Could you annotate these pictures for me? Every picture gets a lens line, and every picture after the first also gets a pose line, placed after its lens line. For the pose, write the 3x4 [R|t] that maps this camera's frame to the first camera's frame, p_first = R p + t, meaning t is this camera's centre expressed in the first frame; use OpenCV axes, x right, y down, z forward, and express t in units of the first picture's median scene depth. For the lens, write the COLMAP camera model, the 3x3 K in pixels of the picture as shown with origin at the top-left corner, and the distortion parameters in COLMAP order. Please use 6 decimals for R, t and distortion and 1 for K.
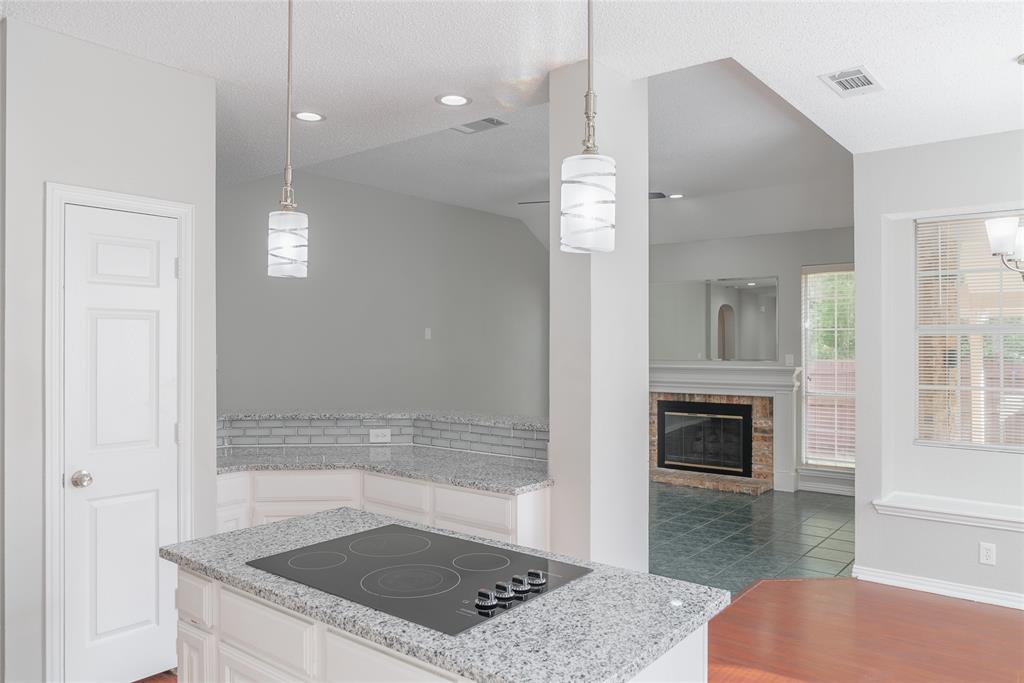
lens RADIAL K [[725.1, 0, 512.0], [0, 725.1, 341.5], [0, 0, 1]] dist [0.000786, -0.001098]
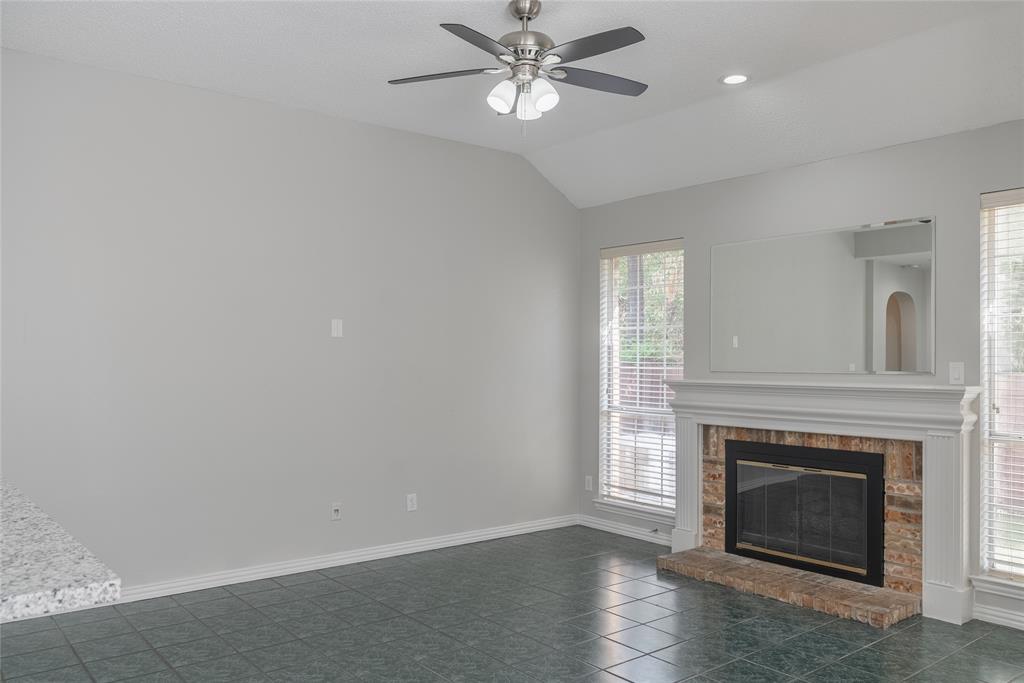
lens RADIAL K [[805.5, 0, 513.9], [0, 805.5, 354.3], [0, 0, 1]] dist [-0.002286, 0.011210]
pose [[0.976803, 0.000911, -0.214137, 0.187731], [-0.000518, 0.999998, 0.001889, 0.010779], [0.214138, -0.001734, 0.976802, 0.345095]]
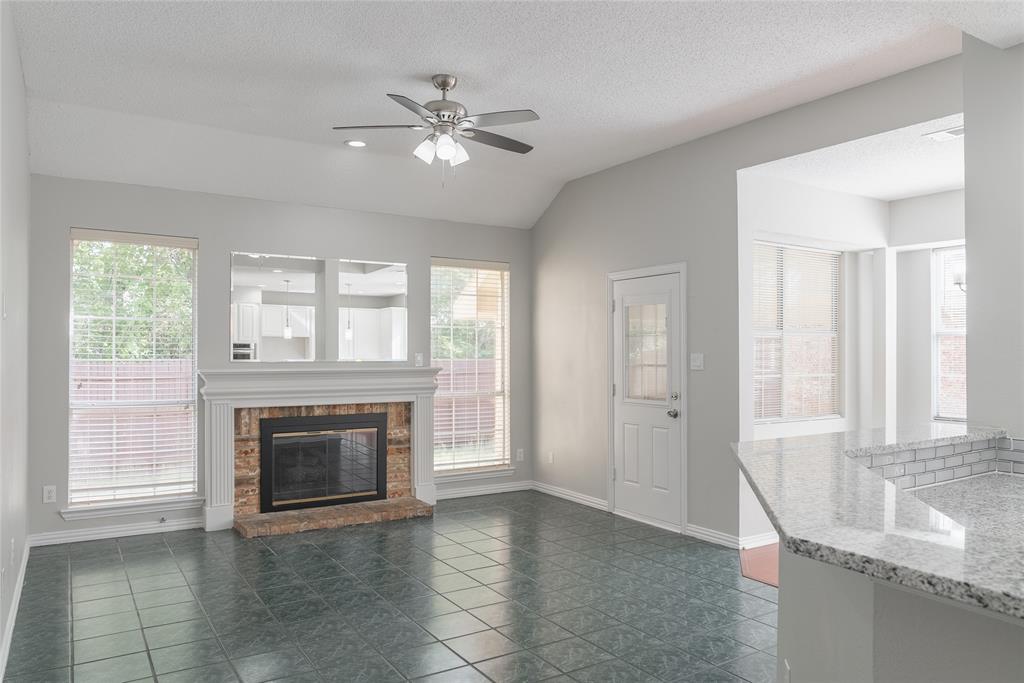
lens RADIAL K [[715.4, 0, 512.0], [0, 715.4, 341.5], [0, 0, 1]] dist [-0.006730, -0.000763]
pose [[0.328261, 0.016551, 0.944442, -0.410363], [-0.009025, 0.999856, -0.014385, 0.014783], [-0.944544, -0.003802, 0.328363, 0.587140]]
